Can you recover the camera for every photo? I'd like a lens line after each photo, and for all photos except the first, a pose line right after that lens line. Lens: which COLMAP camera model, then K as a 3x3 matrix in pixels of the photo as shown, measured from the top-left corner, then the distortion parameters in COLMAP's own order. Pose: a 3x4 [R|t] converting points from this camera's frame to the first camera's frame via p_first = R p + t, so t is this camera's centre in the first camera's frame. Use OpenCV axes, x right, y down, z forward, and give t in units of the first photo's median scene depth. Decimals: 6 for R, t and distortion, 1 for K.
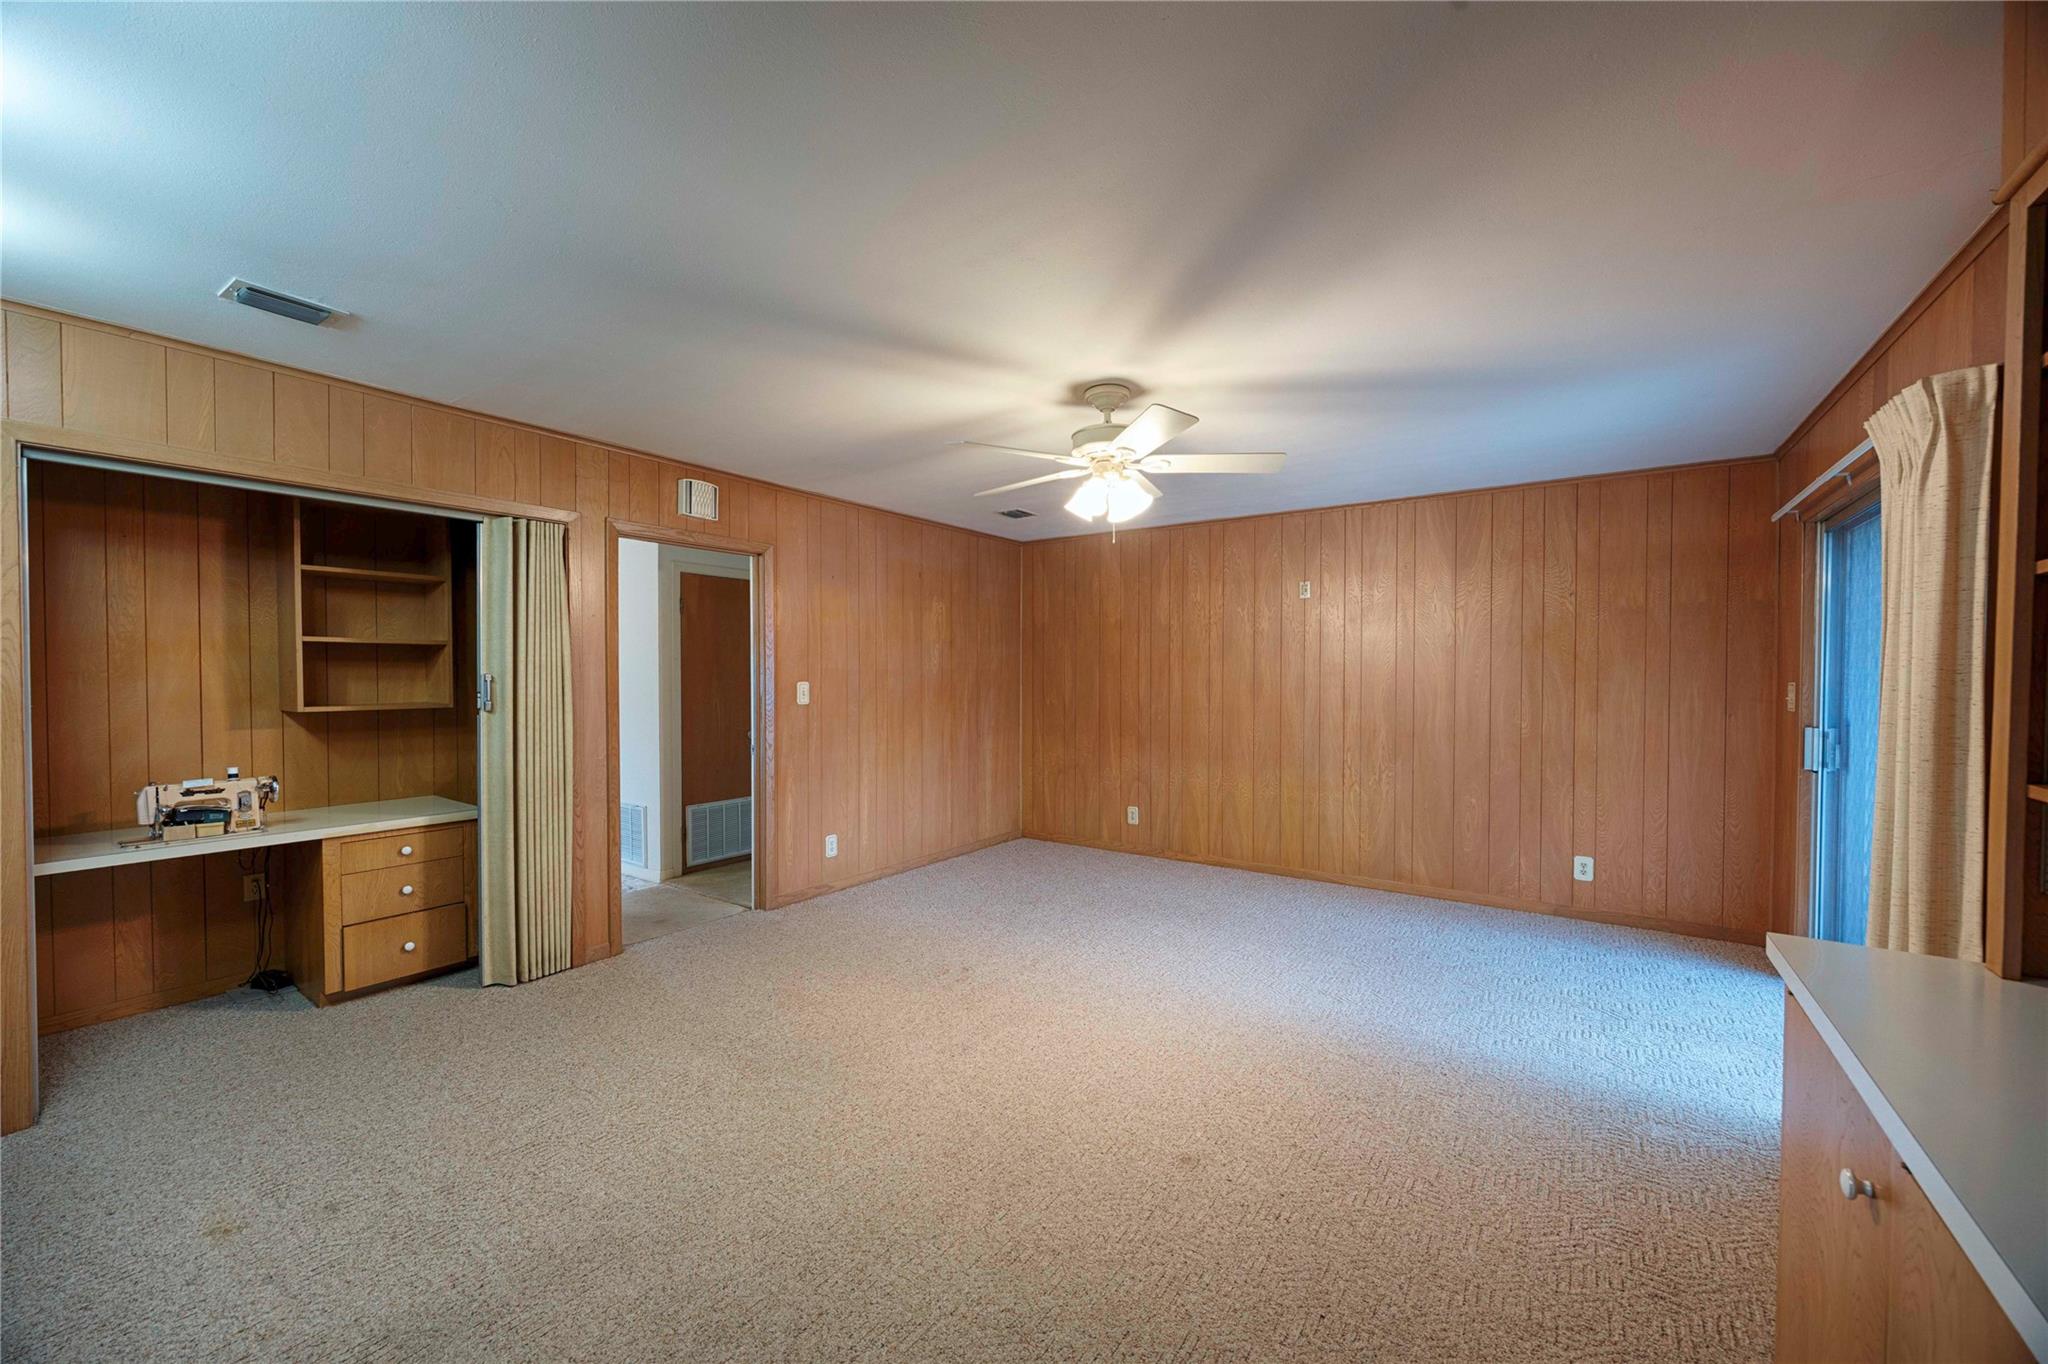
lens RADIAL K [[784.9, 0, 1025.6], [0, 784.9, 686.4], [0, 0, 1]] dist [-0.003224, -0.000099]
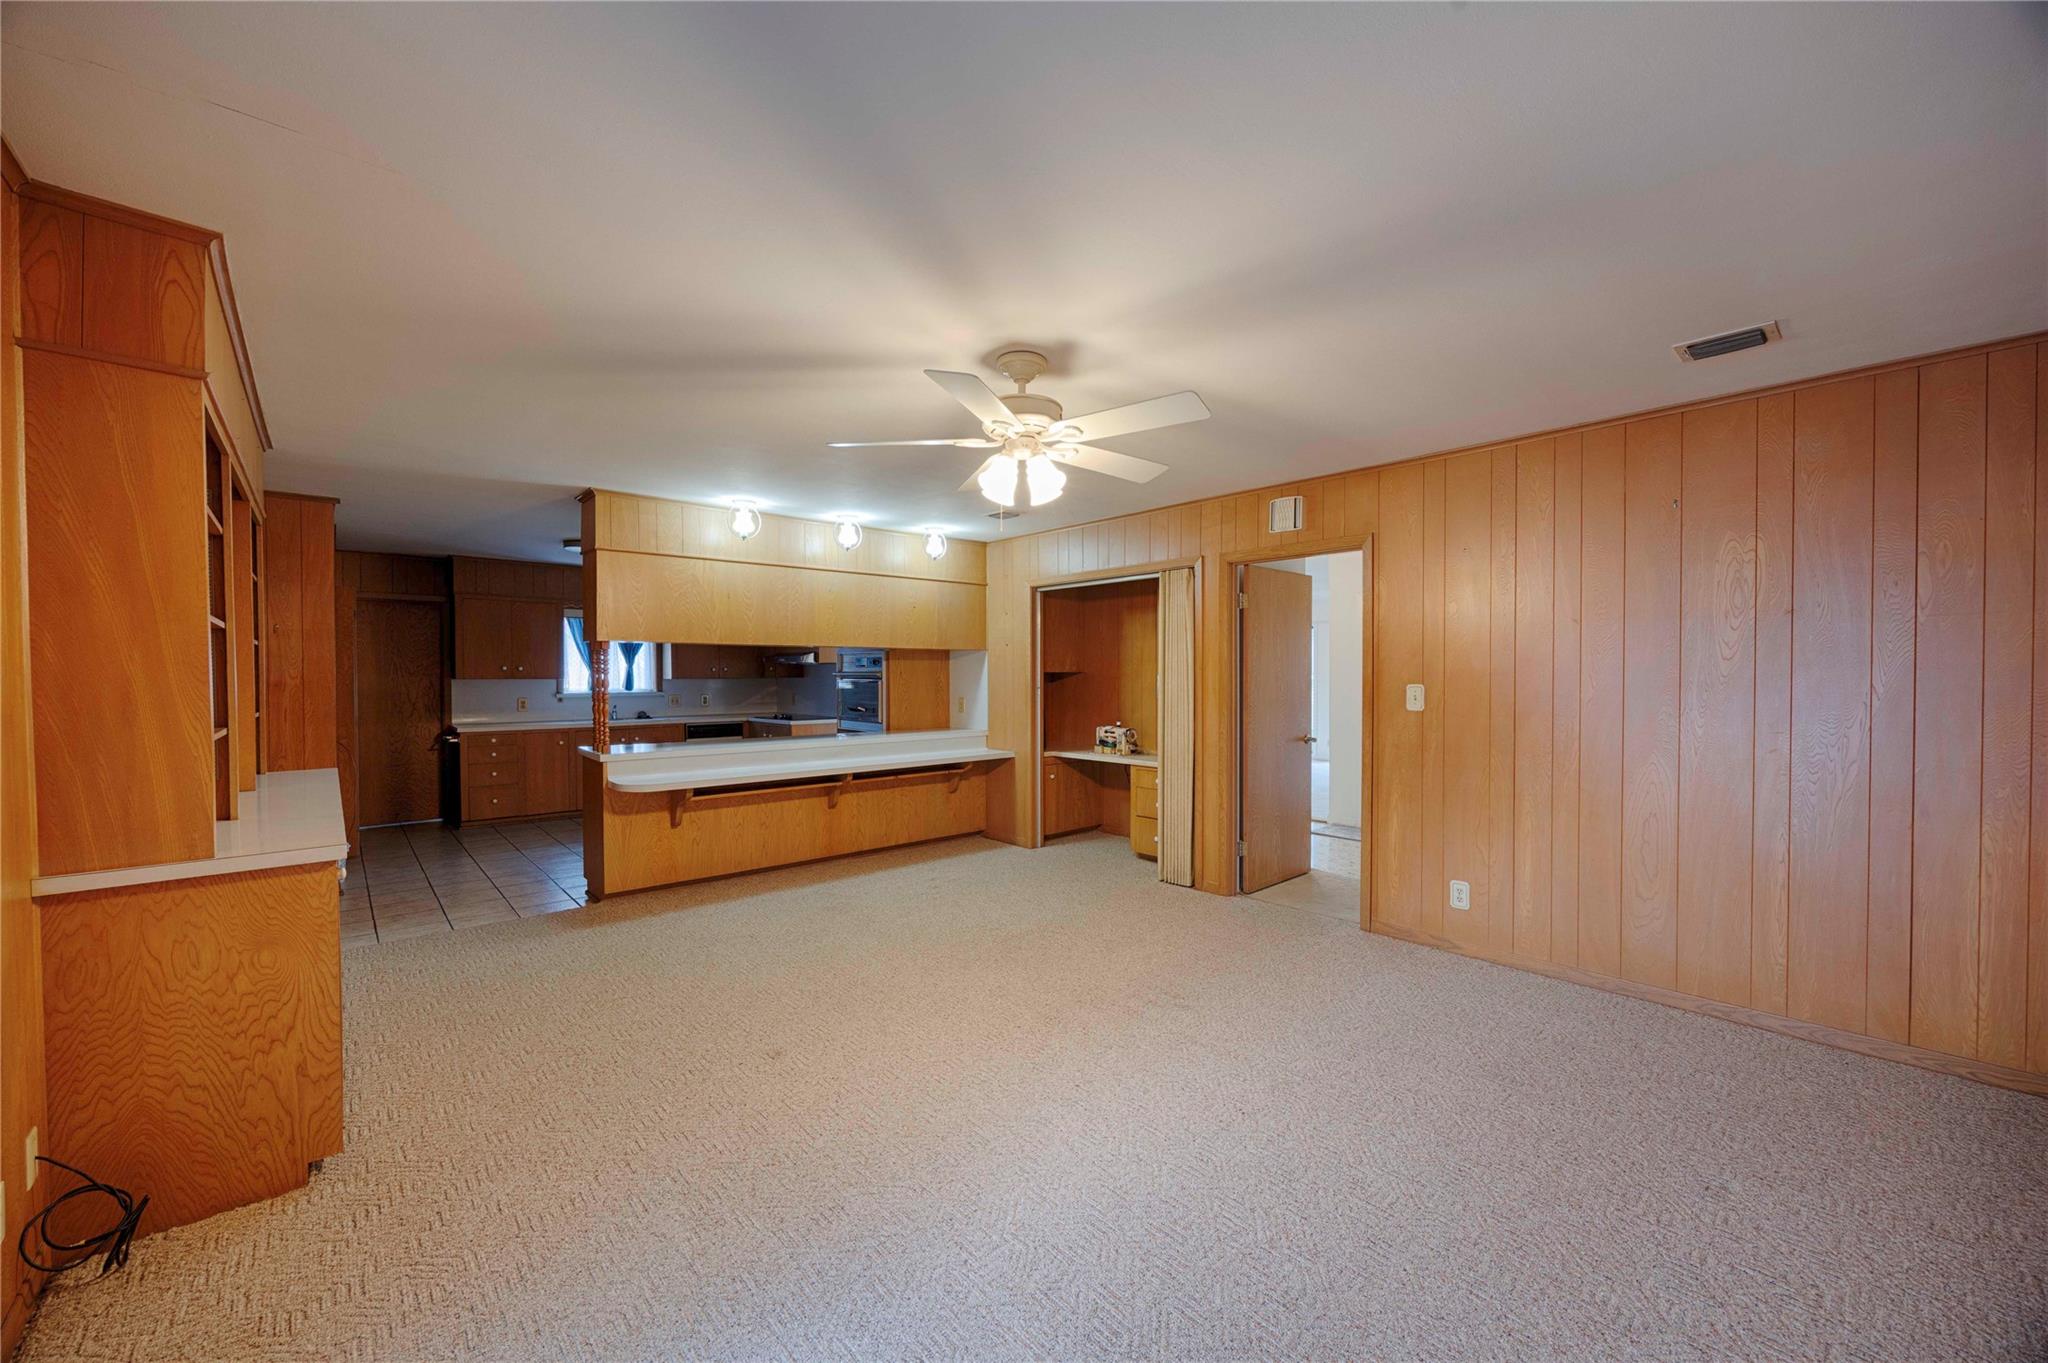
lens RADIAL K [[784.9, 0, 1025.2], [0, 784.9, 684.9], [0, 0, 1]] dist [-0.003224, -0.000099]
pose [[-0.230369, 0.013429, -0.973011, 0.655173], [-0.012740, 0.999777, 0.016815, -0.014291], [0.973020, 0.016270, -0.230146, 0.809973]]
